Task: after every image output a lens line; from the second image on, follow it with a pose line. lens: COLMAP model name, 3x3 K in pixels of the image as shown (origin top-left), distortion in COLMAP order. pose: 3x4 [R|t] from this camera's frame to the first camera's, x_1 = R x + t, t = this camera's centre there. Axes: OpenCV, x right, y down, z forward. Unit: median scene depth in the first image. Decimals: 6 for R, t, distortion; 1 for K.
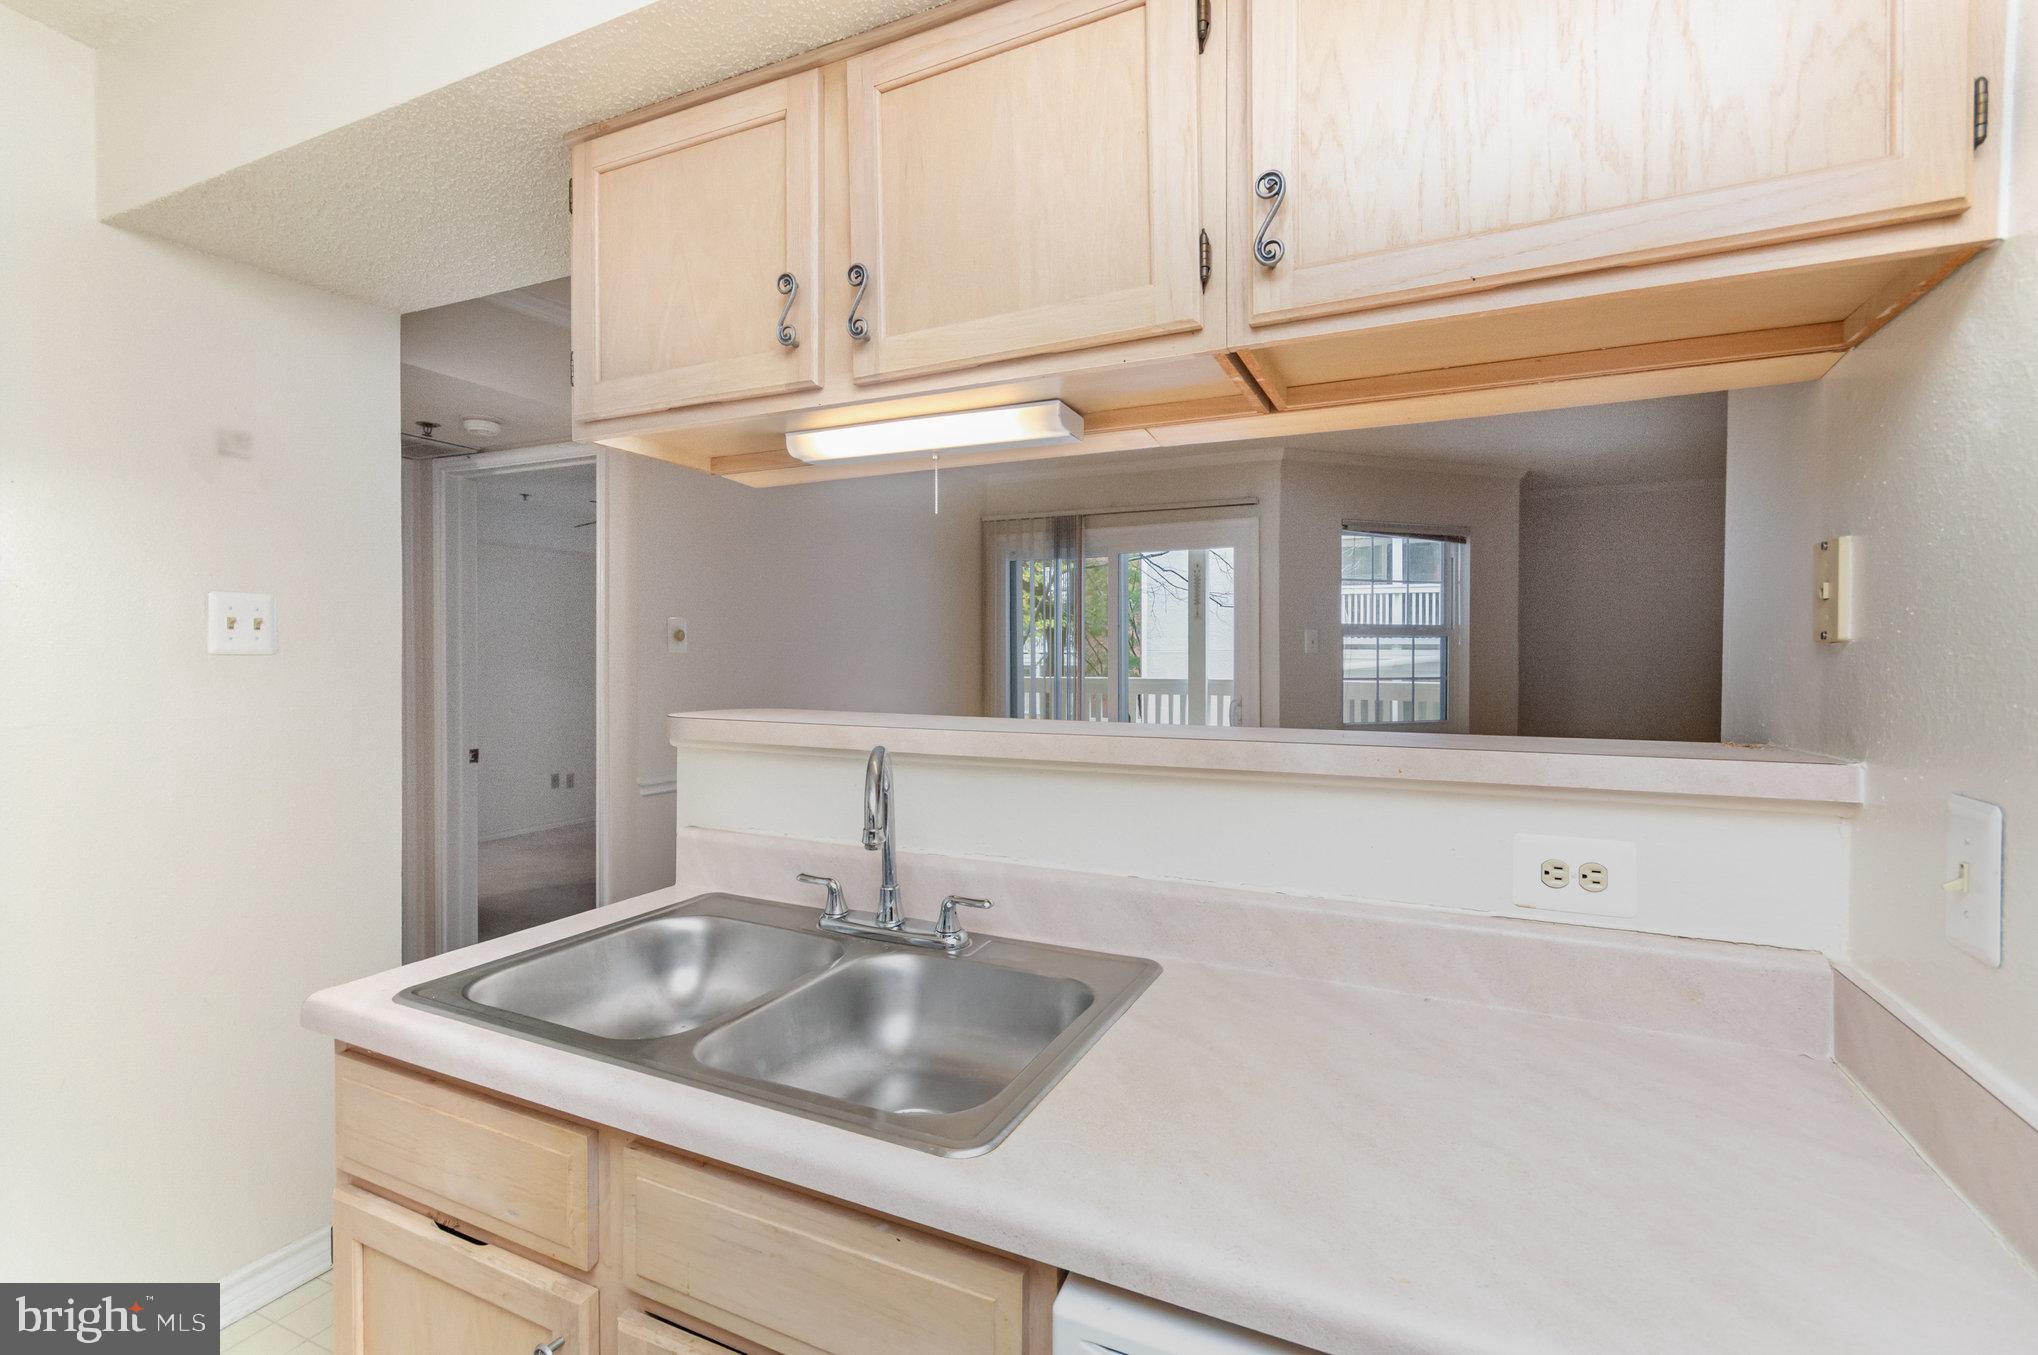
lens RADIAL K [[920.9, 0, 1024.5], [0, 920.9, 669.3], [0, 0, 1]] dist [0.003604, -0.000309]
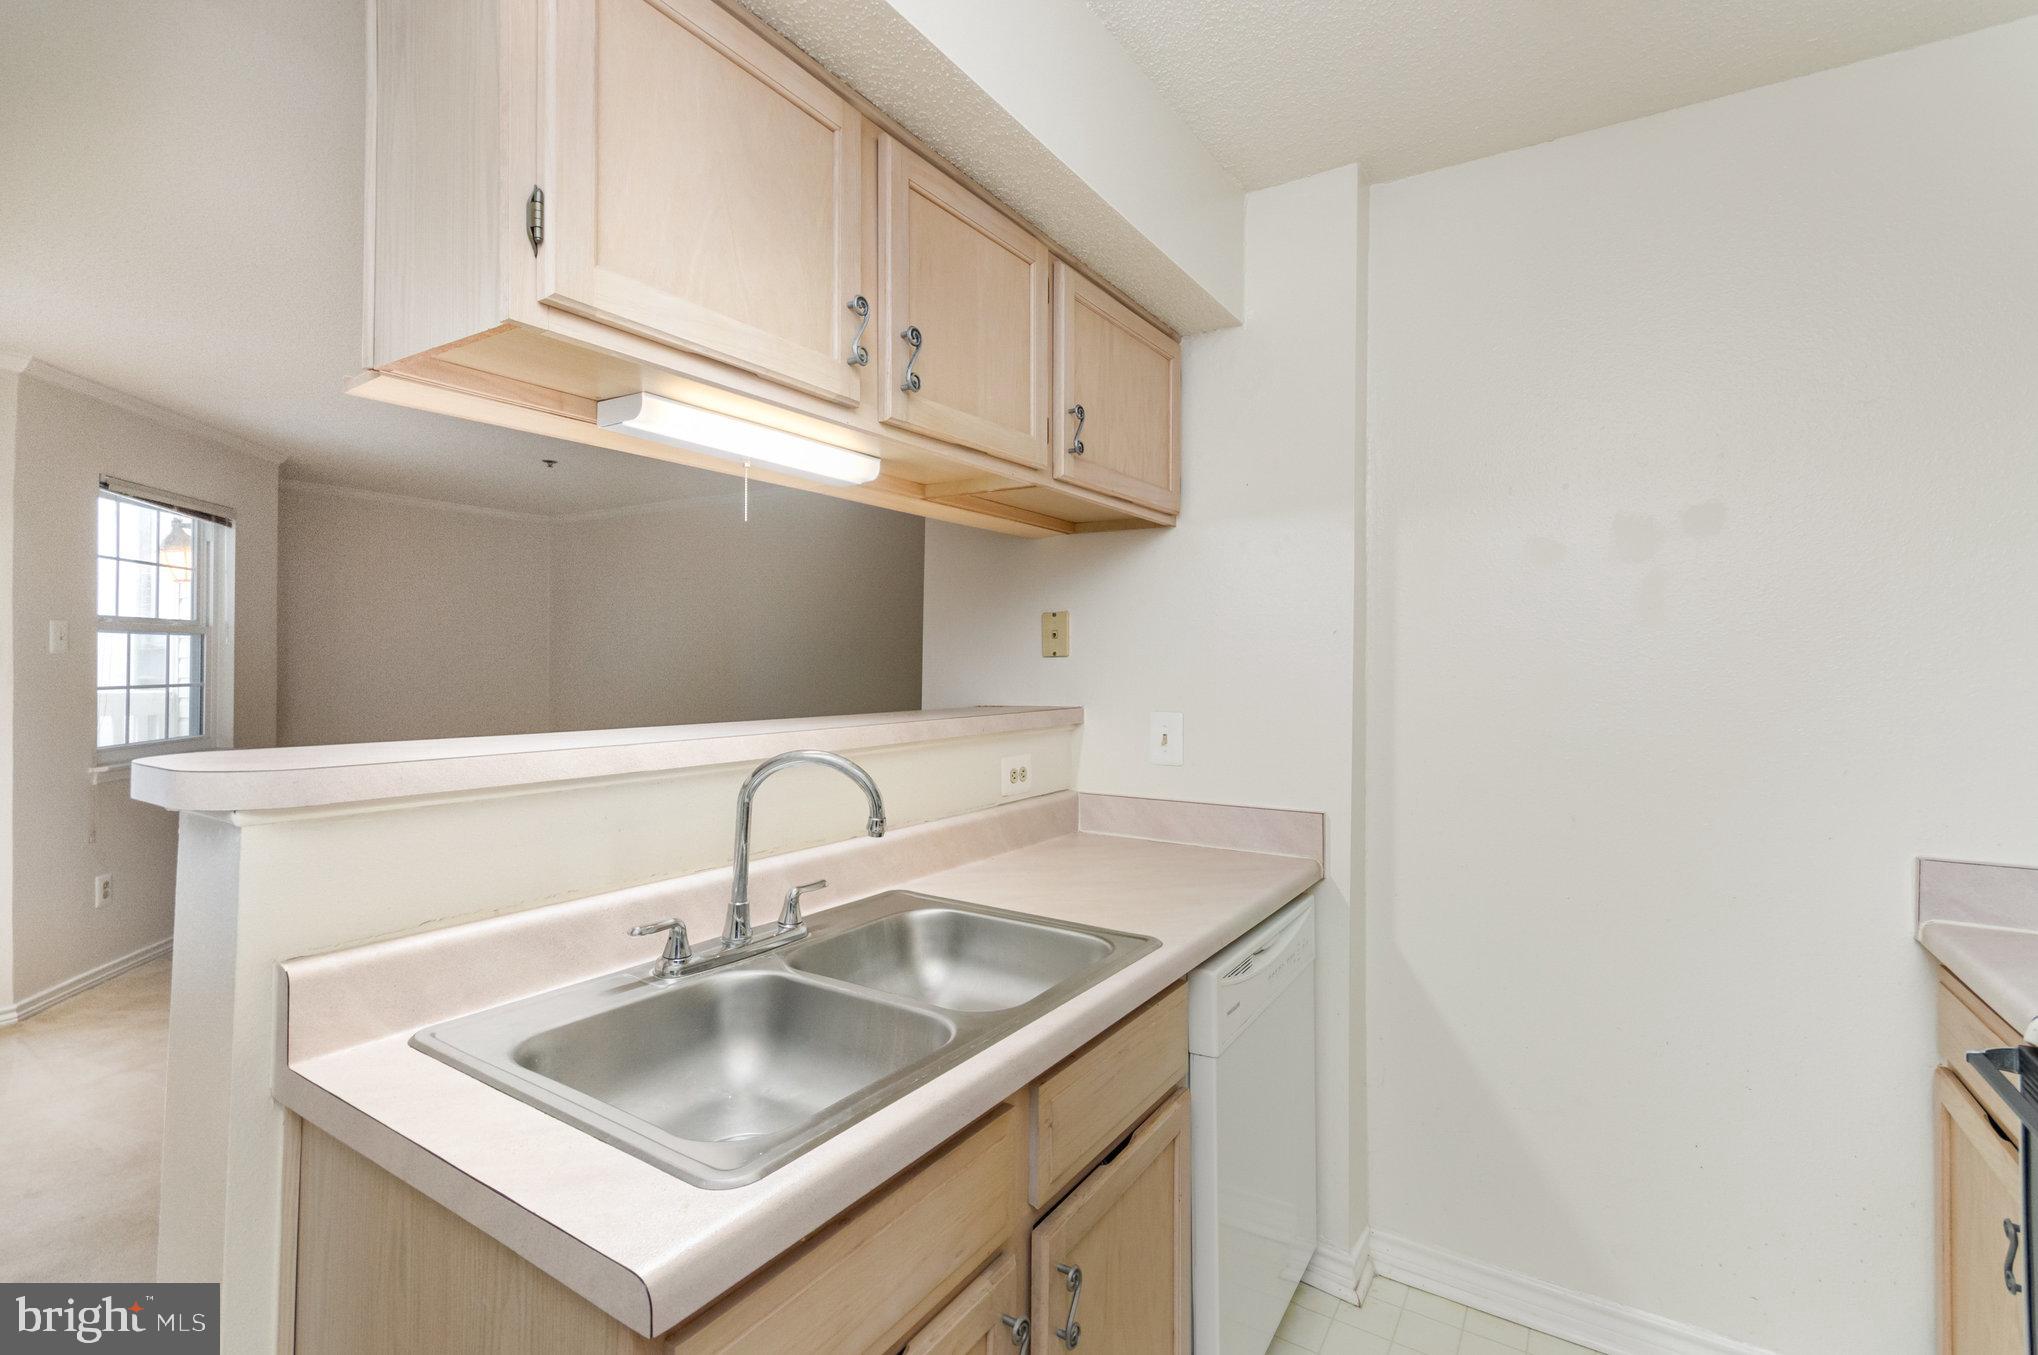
lens RADIAL K [[924.4, 0, 1016.3], [0, 924.4, 662.8], [0, 0, 1]] dist [0.002369, -0.000073]
pose [[0.135209, -0.001587, 0.990816, -0.303062], [0.009007, 0.999959, 0.000373, -0.003601], [-0.990776, 0.008874, 0.135218, 0.165272]]
